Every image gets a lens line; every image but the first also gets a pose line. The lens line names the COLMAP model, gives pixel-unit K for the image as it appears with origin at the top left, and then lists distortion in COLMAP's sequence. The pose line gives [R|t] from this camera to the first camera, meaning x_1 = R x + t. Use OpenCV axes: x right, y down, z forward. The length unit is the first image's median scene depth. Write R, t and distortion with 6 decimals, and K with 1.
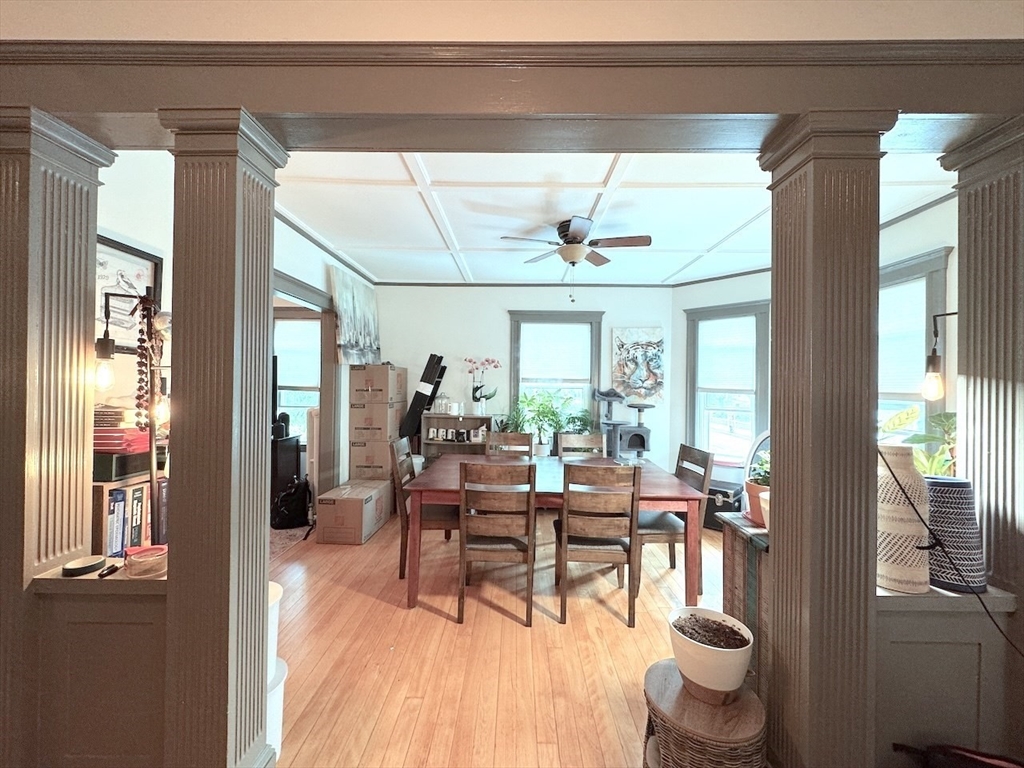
lens RADIAL K [[408.5, 0, 511.1], [0, 408.5, 382.8], [0, 0, 1]] dist [-0.003955, 0.001307]
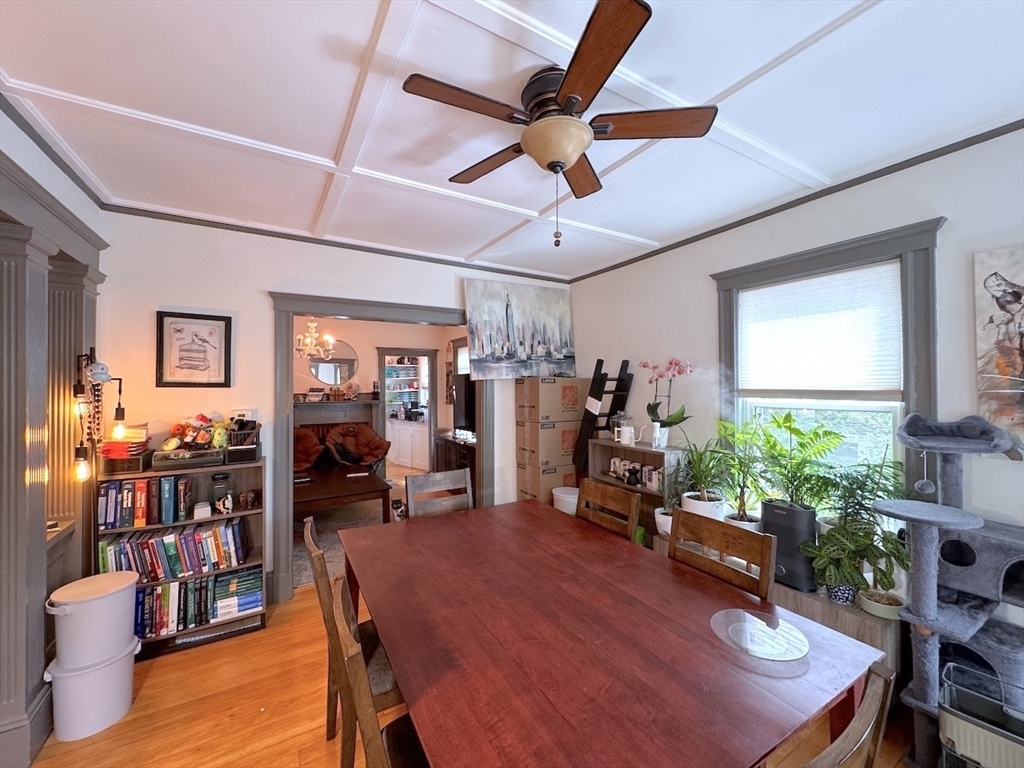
lens RADIAL K [[408.5, 0, 510.5], [0, 408.5, 381.9], [0, 0, 1]] dist [-0.003955, 0.001307]
pose [[0.525631, -0.023262, -0.850394, 0.414604], [0.016174, 0.999719, -0.017350, -0.021421], [0.850559, -0.004635, 0.525860, 0.538224]]
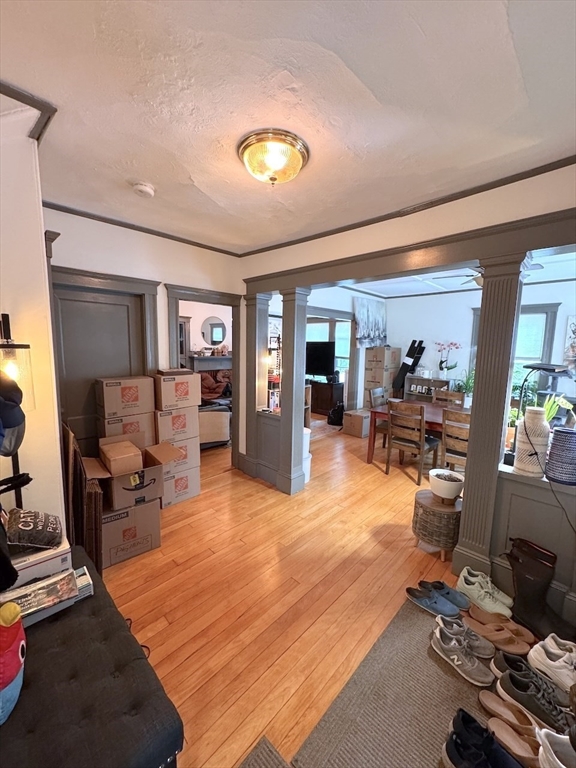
lens RADIAL K [[306.4, 0, 286.7], [0, 306.4, 383.2], [0, 0, 1]] dist [-0.003955, 0.001307]
pose [[0.729109, 0.087234, -0.678815, 0.330739], [-0.007179, 0.992764, 0.119869, -0.048416], [0.684360, -0.082524, 0.724459, -0.299716]]
